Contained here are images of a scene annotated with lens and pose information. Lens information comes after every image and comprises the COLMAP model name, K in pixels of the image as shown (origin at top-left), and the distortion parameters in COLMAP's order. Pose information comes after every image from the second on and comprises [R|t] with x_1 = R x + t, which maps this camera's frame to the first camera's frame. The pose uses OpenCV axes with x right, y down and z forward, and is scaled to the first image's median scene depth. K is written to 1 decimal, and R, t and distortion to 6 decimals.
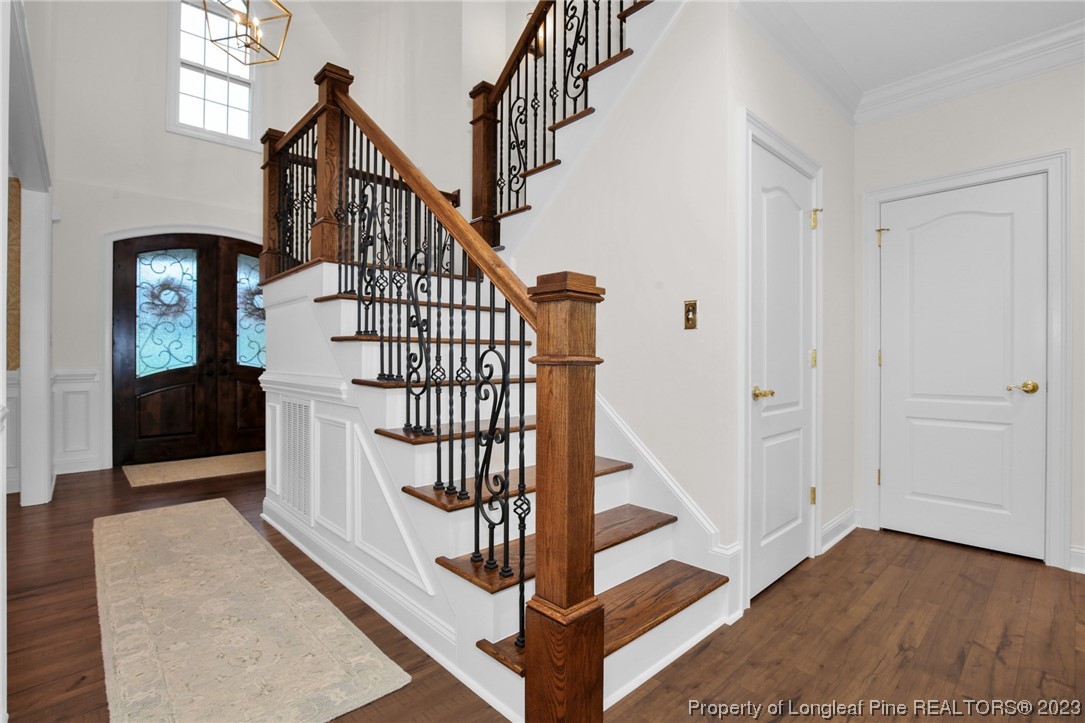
lens RADIAL K [[507.6, 0, 545.1], [0, 507.6, 362.5], [0, 0, 1]] dist [-0.026616, 0.003338]
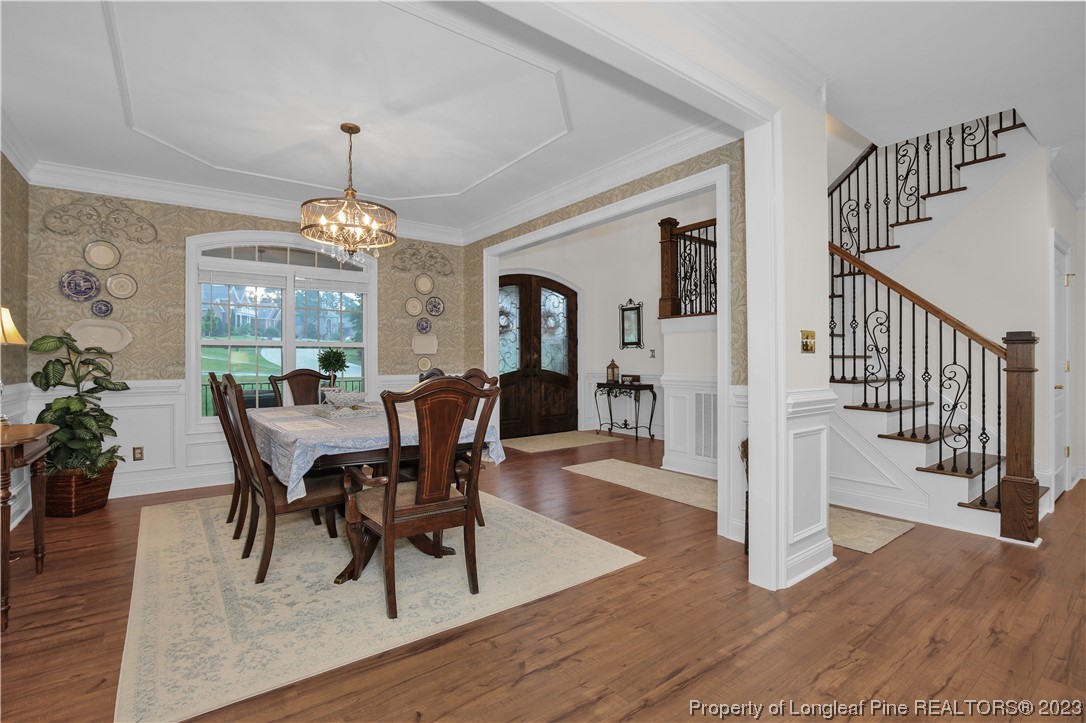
lens RADIAL K [[508.1, 0, 545.4], [0, 508.1, 365.8], [0, 0, 1]] dist [-0.026616, 0.003338]
pose [[0.997306, -0.006678, -0.073049, -0.880141], [0.007112, 0.999959, 0.005683, -0.022066], [0.073008, -0.006187, 0.997312, -0.627904]]
